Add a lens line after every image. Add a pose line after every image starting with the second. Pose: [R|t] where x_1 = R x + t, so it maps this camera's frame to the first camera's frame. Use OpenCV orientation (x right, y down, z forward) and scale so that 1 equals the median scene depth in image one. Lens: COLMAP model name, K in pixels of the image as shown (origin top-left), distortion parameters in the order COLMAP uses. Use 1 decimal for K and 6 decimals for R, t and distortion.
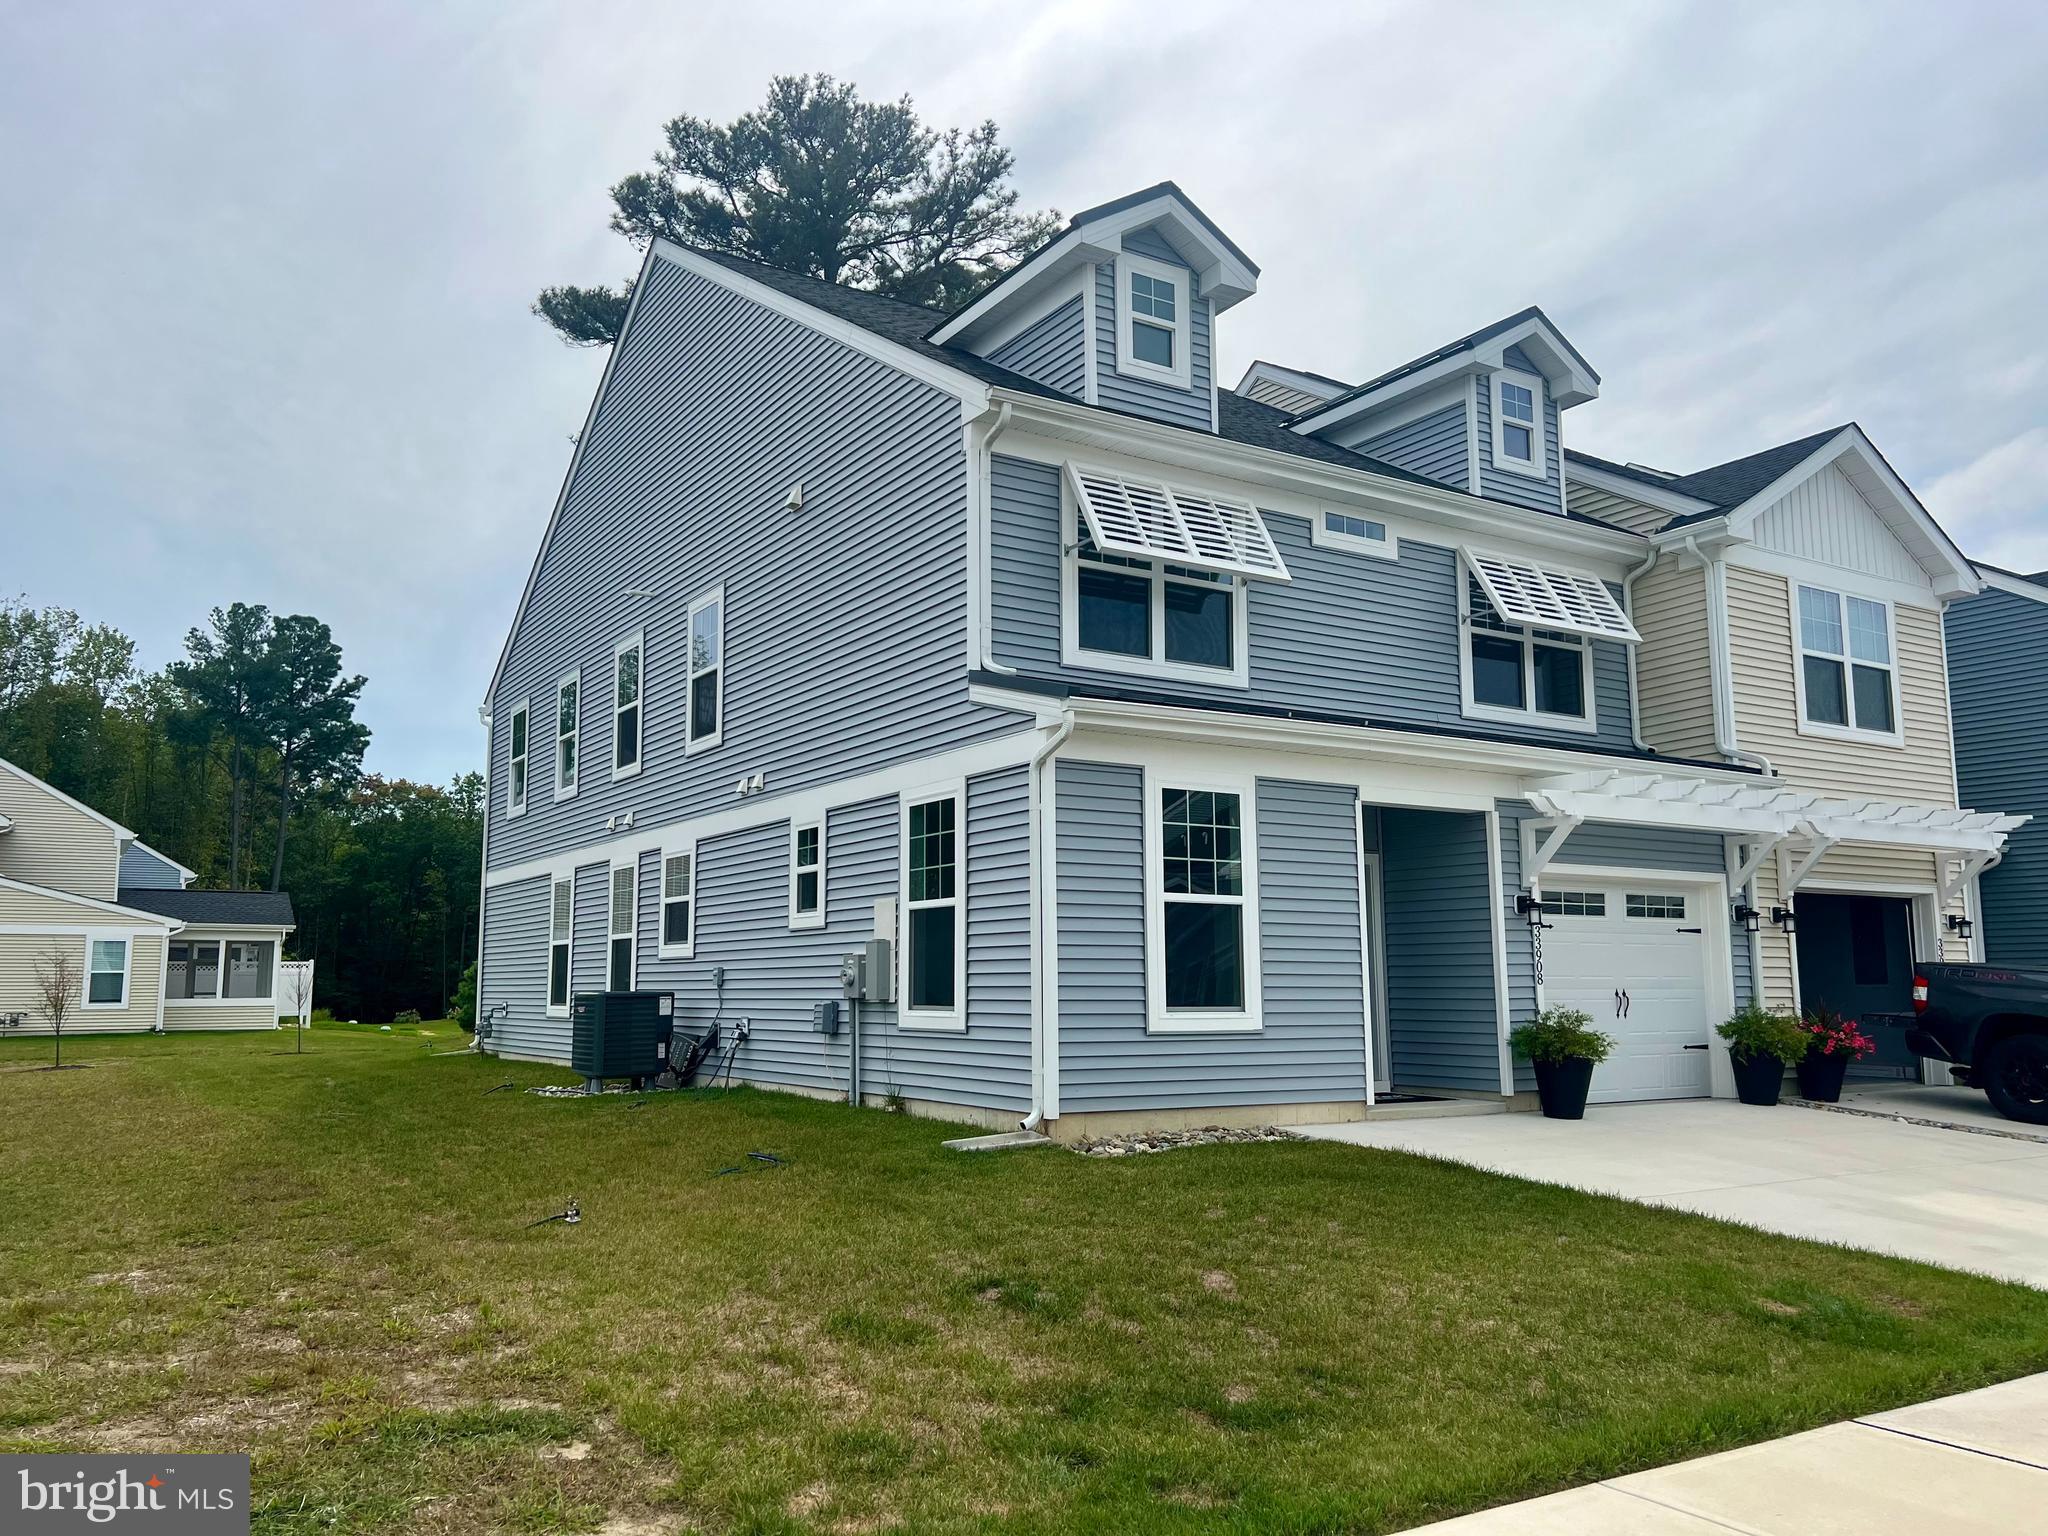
lens RADIAL K [[1547.2, 0, 1039.7], [0, 1547.2, 764.8], [0, 0, 1]] dist [0.037611, -0.003437]
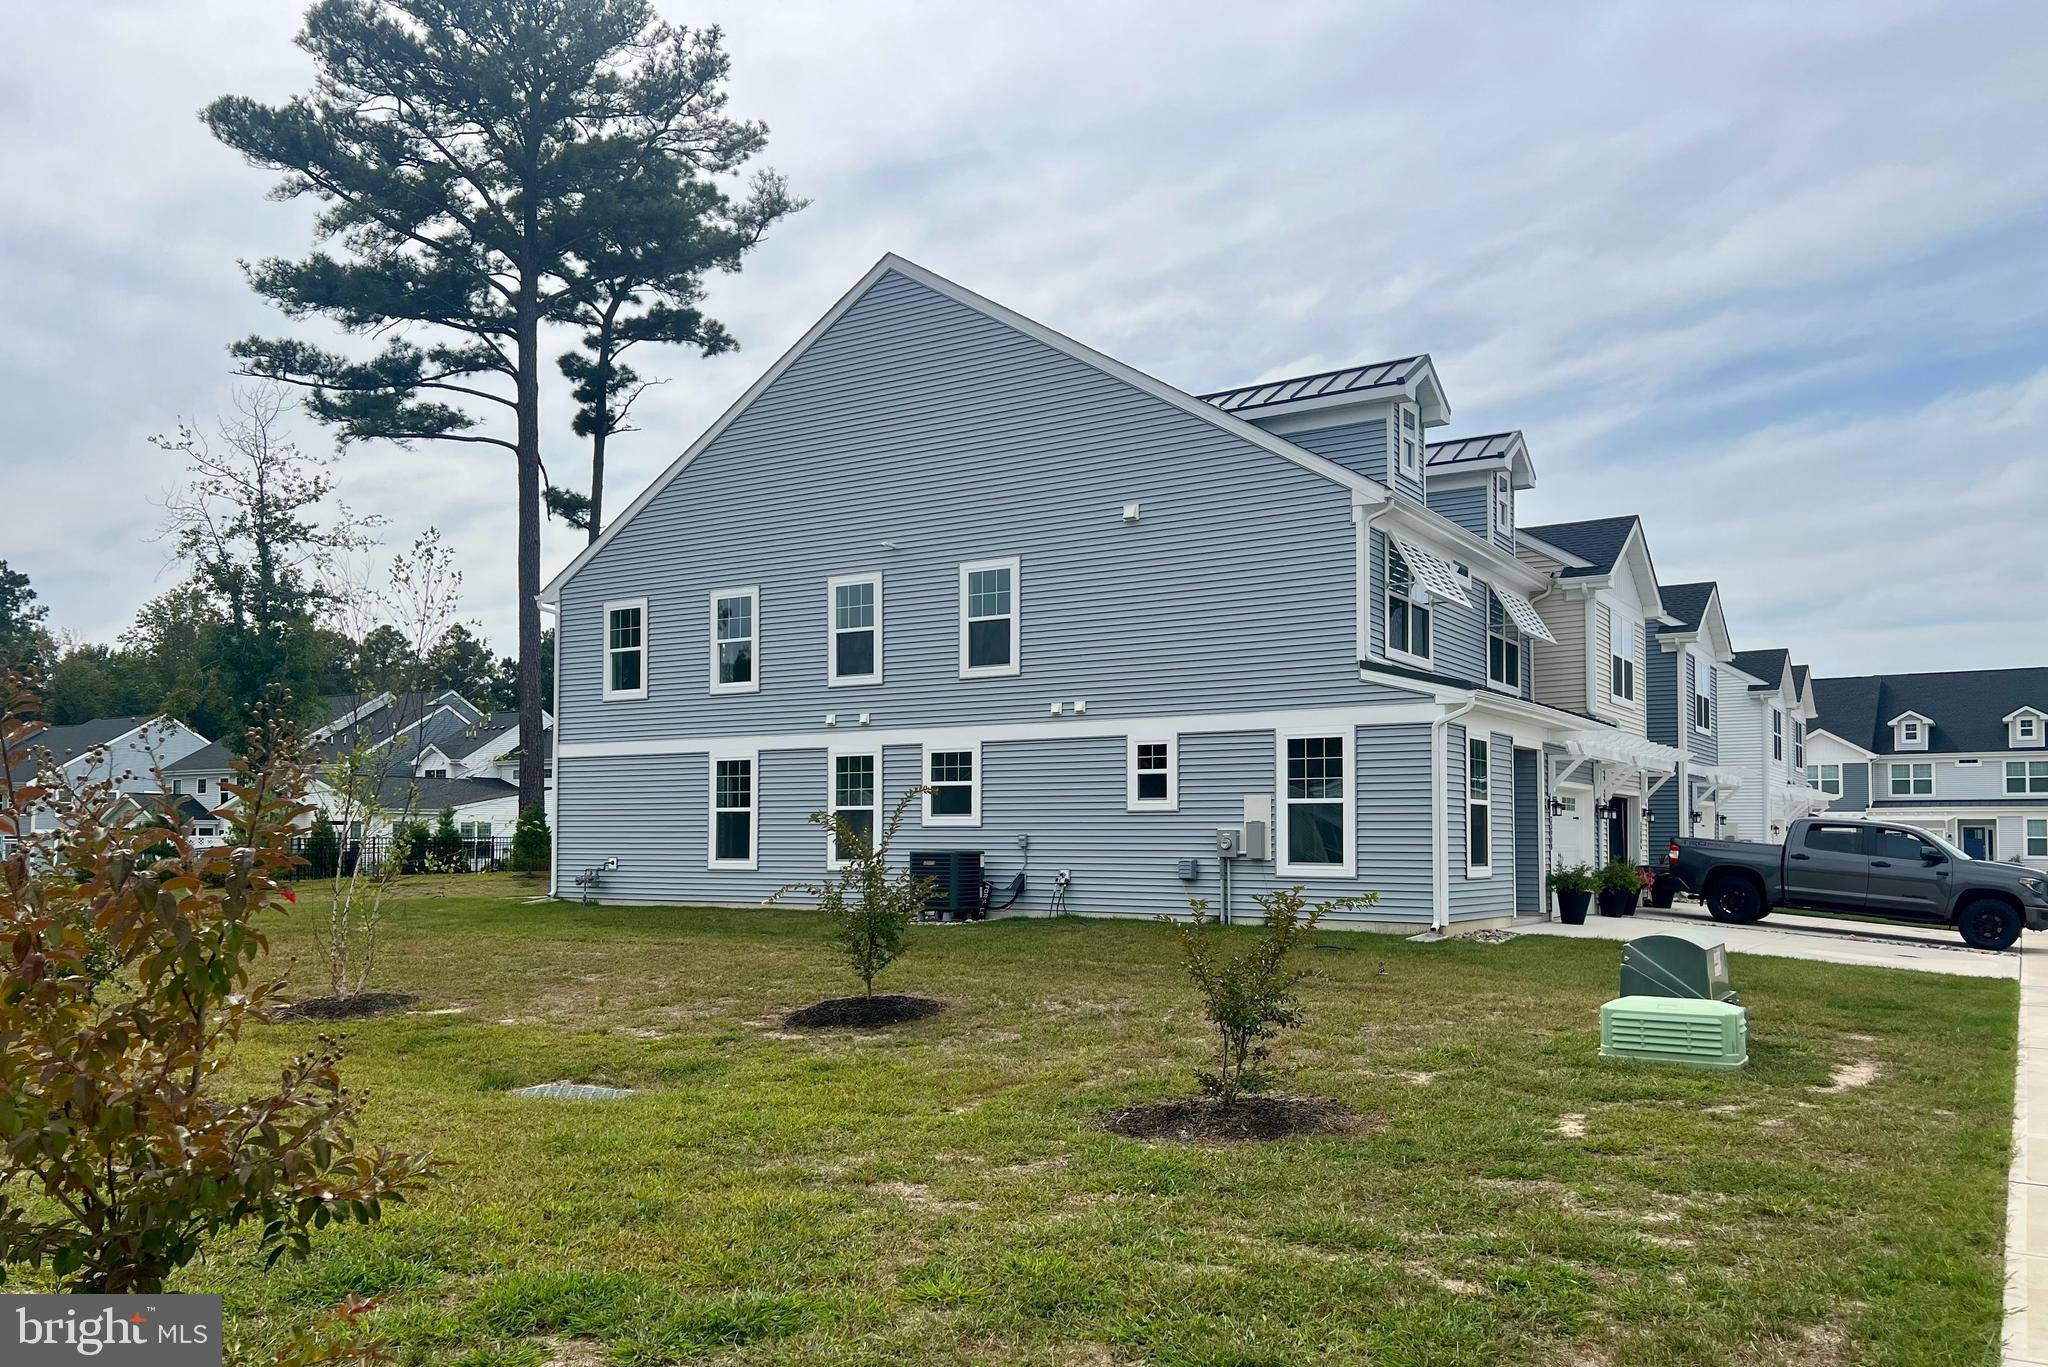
lens RADIAL K [[1543.8, 0, 1021.1], [0, 1543.8, 791.7], [0, 0, 1]] dist [0.045137, -0.006154]
pose [[0.906307, 0.020772, 0.422108, -0.885135], [-0.066568, 0.993340, 0.094046, -0.044546], [-0.417343, -0.113334, 0.901654, -0.289729]]
